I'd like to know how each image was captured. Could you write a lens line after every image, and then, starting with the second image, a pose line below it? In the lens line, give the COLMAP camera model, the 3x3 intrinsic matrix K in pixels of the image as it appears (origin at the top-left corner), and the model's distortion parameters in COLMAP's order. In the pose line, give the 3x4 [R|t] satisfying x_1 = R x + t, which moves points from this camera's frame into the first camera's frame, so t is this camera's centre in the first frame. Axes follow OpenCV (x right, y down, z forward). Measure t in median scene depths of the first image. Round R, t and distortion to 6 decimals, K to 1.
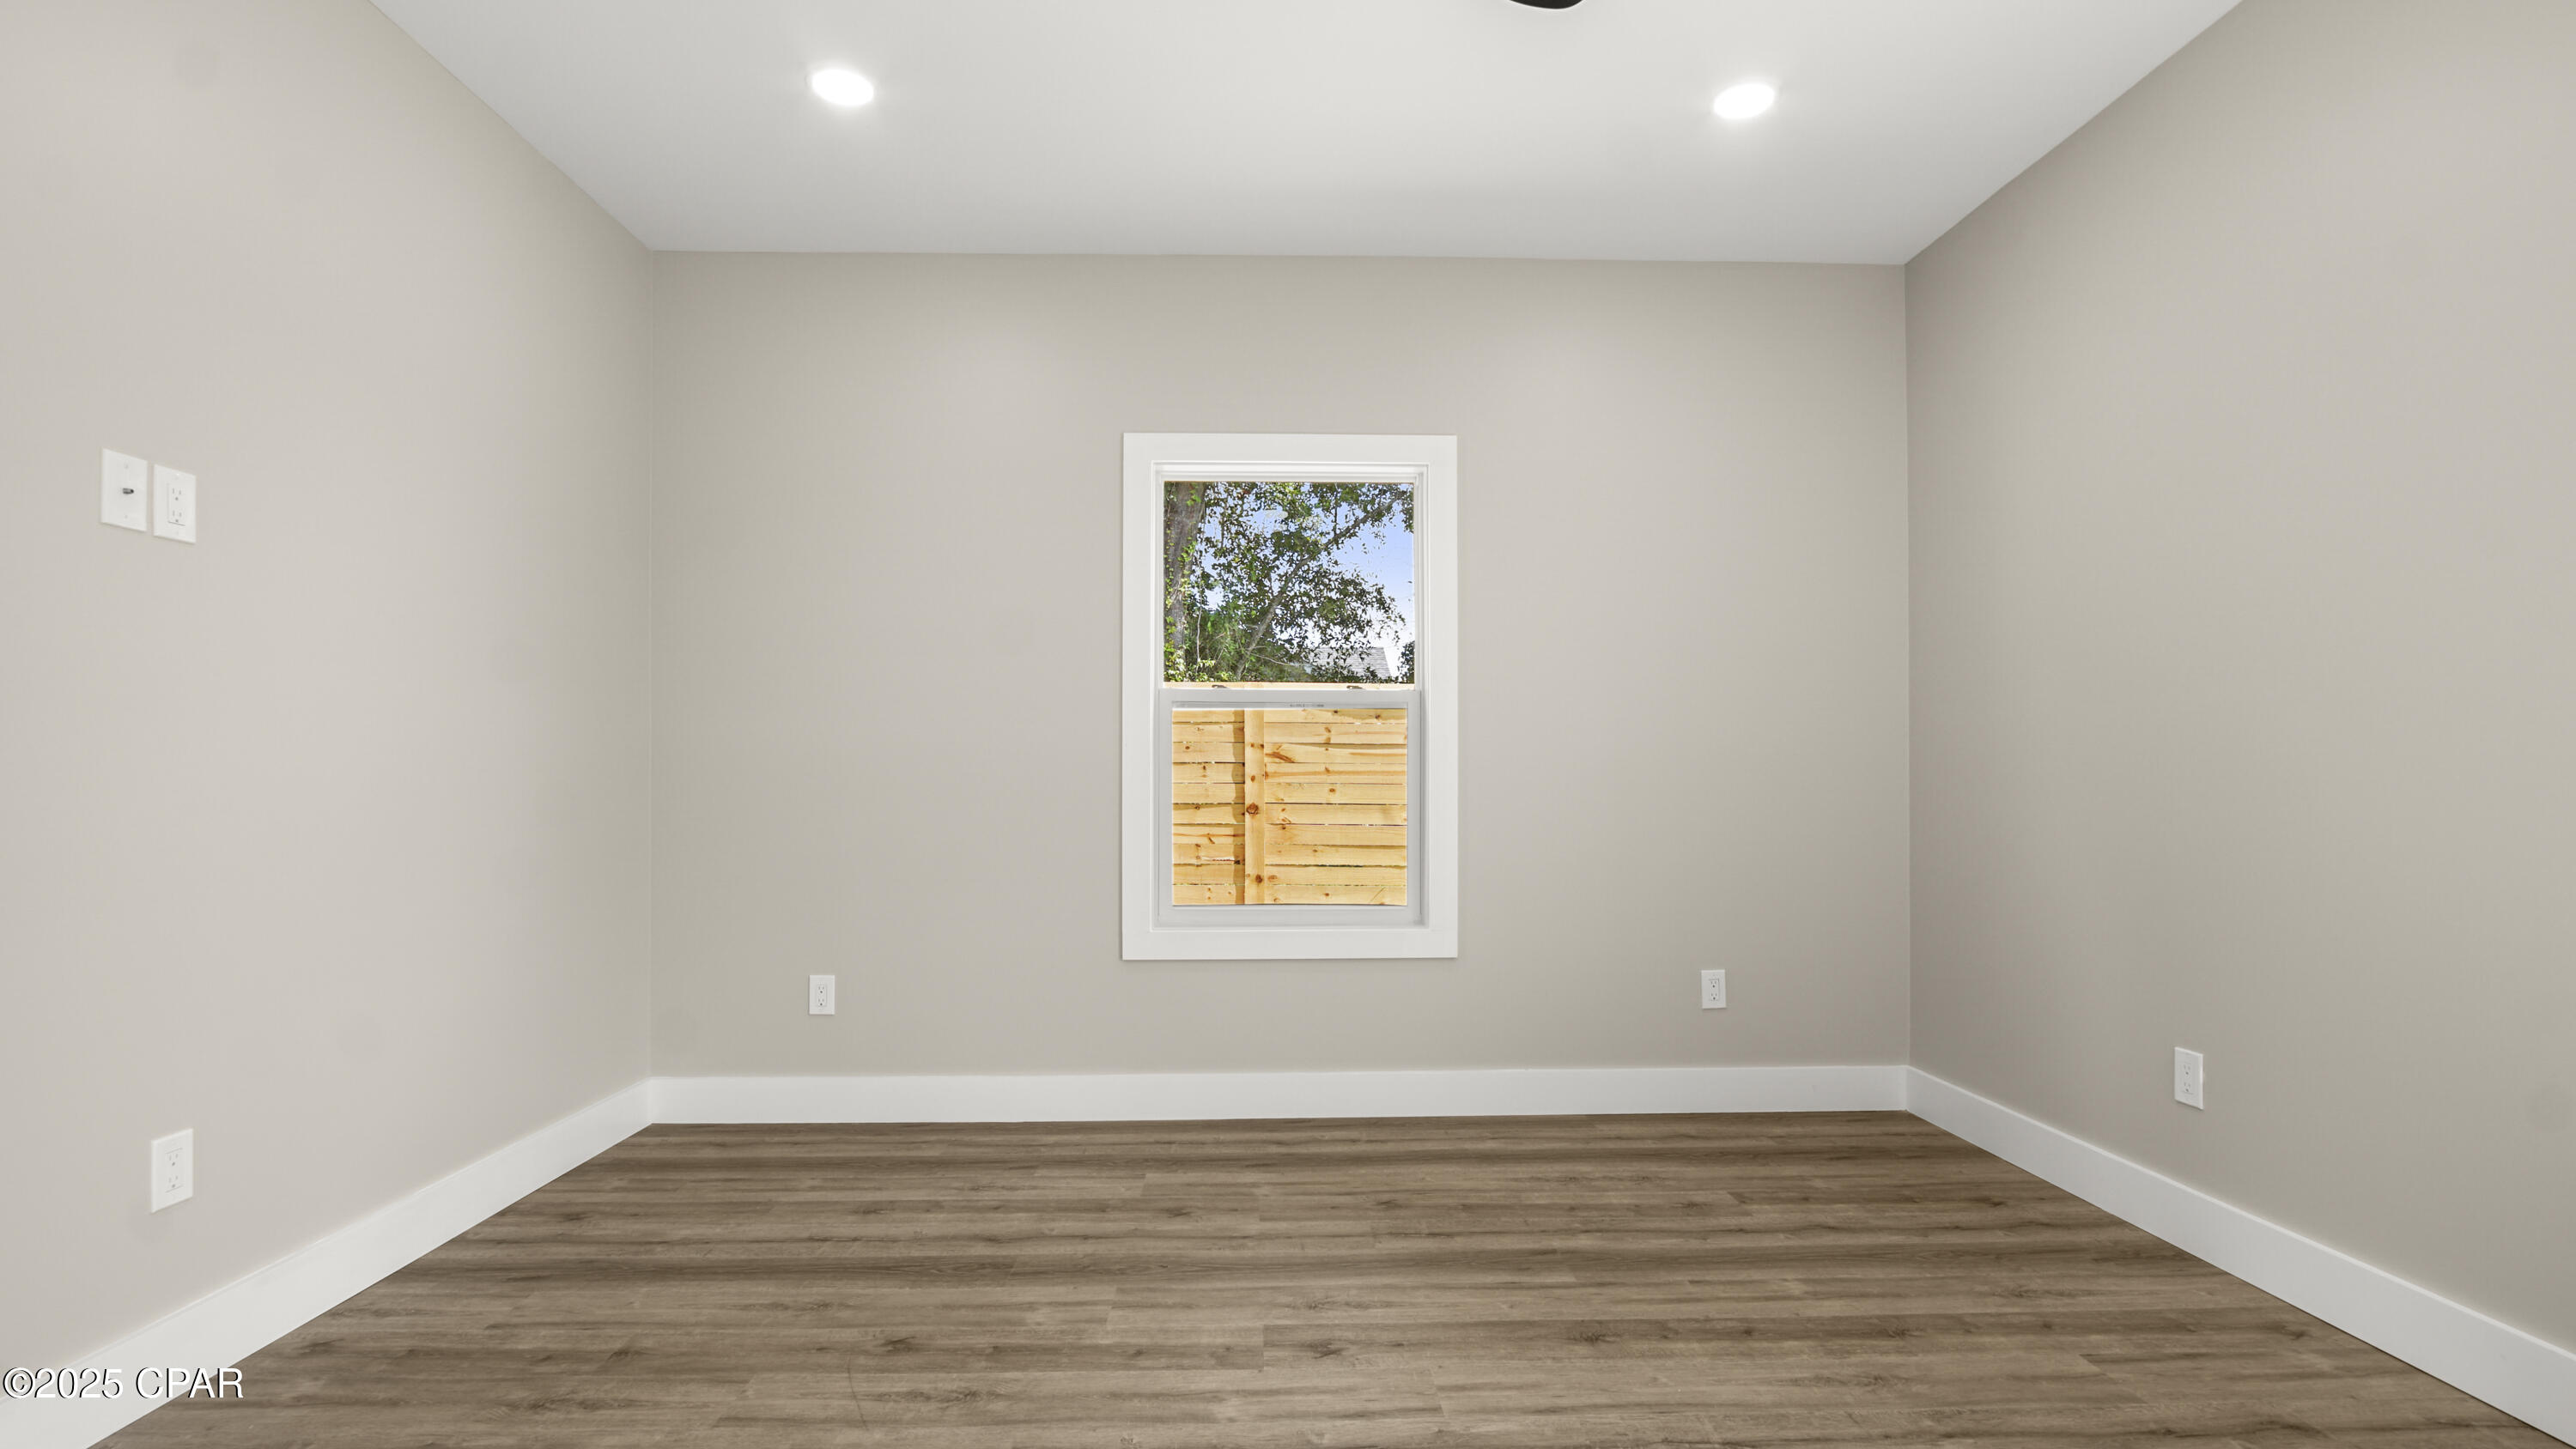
lens RADIAL K [[1188.4, 0, 1279.9], [0, 1188.4, 782.6], [0, 0, 1]] dist [-0.019687, 0.000566]
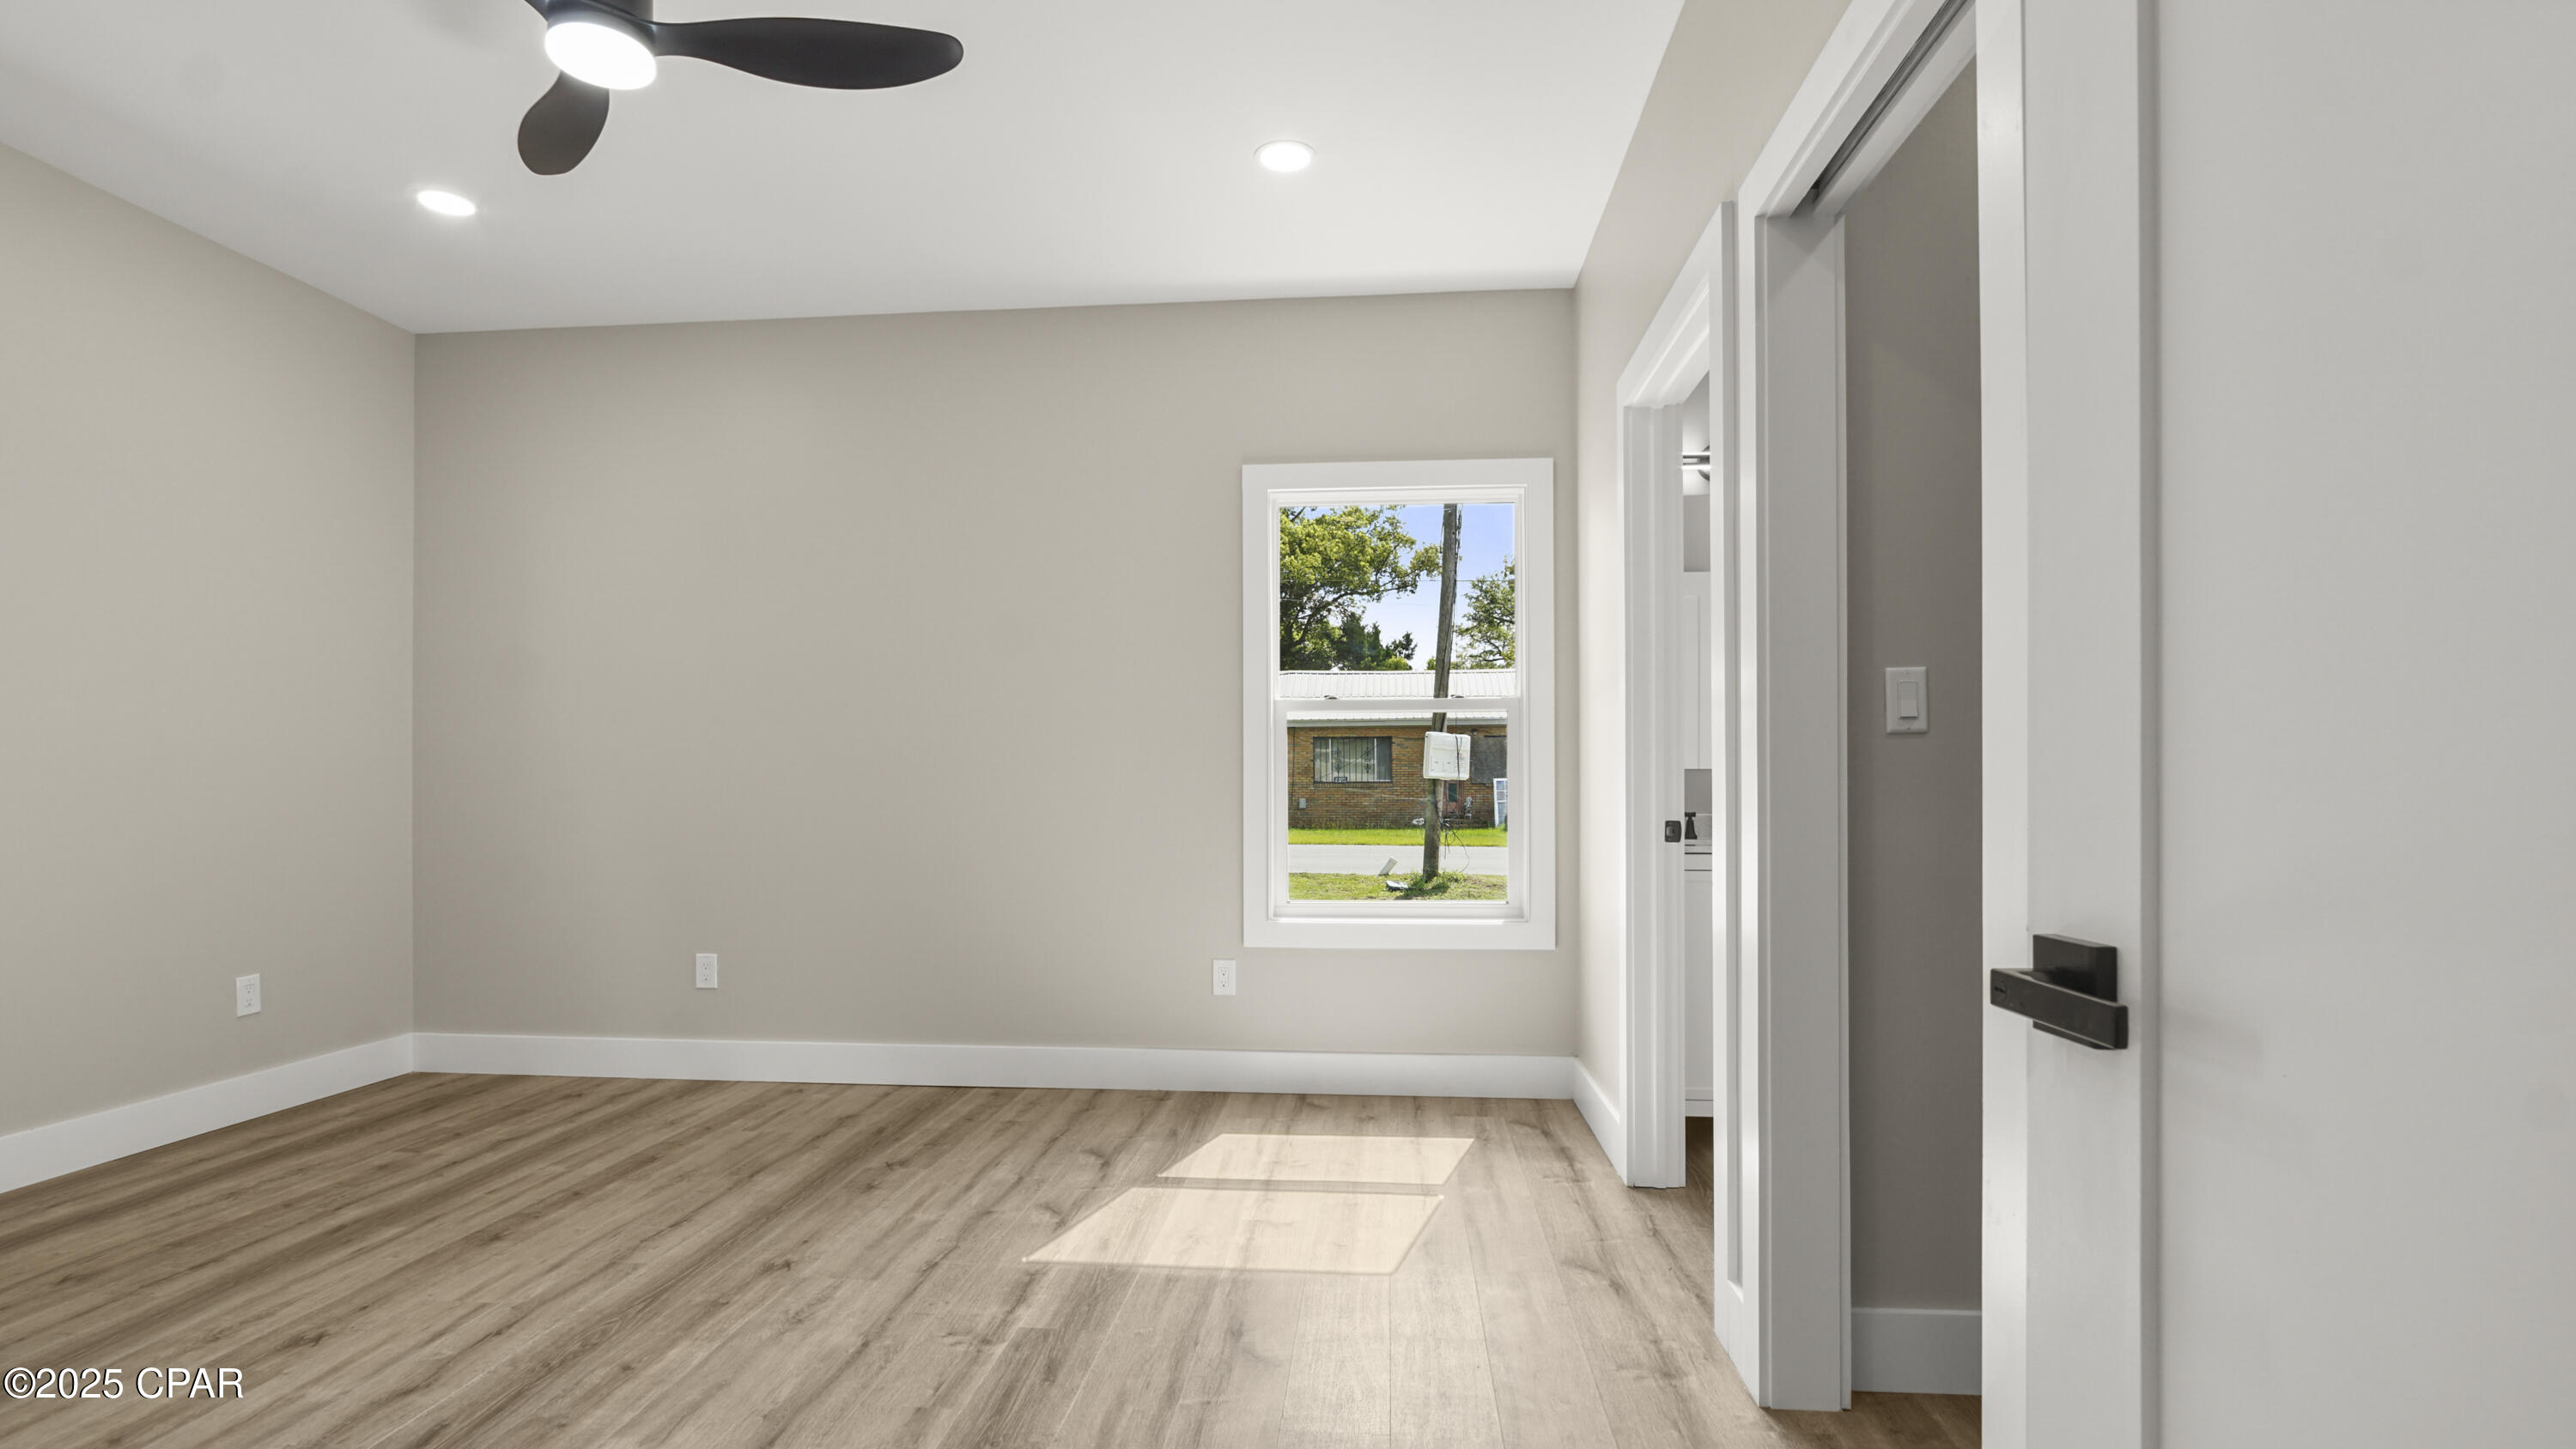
lens RADIAL K [[1188.4, 0, 1279.9], [0, 1188.4, 782.6], [0, 0, 1]] dist [-0.019687, 0.000566]
pose [[0.115783, 0.002259, 0.993272, -0.845494], [-0.000195, 0.999997, -0.002252, -0.003357], [-0.993275, 0.000067, 0.115783, 0.041605]]
